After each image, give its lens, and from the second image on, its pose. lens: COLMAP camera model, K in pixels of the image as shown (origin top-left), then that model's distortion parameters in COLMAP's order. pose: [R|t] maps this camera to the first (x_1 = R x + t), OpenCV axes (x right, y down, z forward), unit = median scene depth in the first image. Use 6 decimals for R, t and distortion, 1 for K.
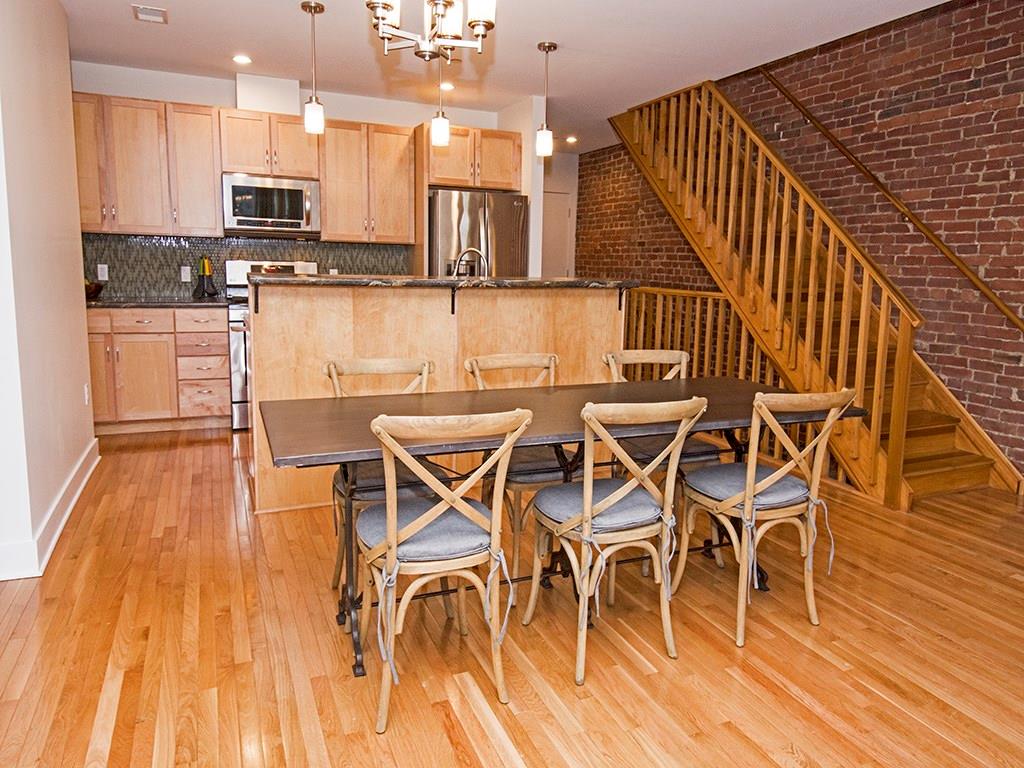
lens RADIAL K [[721.2, 0, 512.0], [0, 721.2, 384.0], [0, 0, 1]] dist [0.039565, 0.000564]
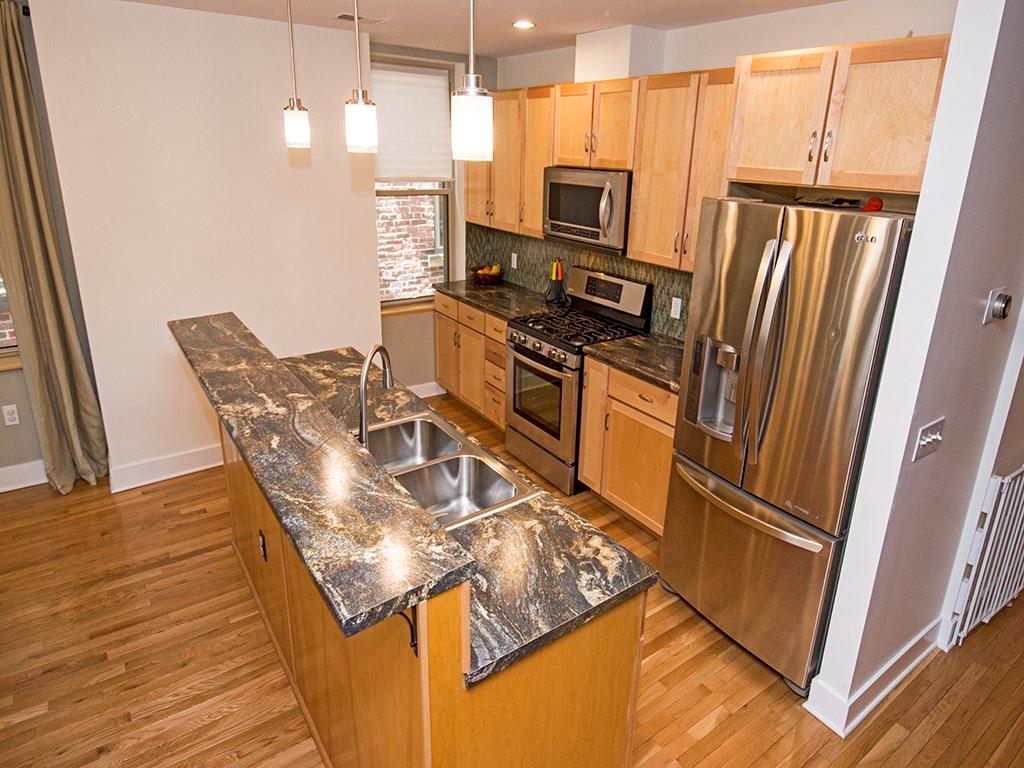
lens RADIAL K [[610.5, 0, 512.0], [0, 610.5, 384.0], [0, 0, 1]] dist [-0.004161, -0.000537]
pose [[0.201536, 0.337058, -0.919660, 0.325826], [-0.175164, 0.936192, 0.304732, -0.262706], [0.963691, 0.099677, 0.247717, 0.809821]]
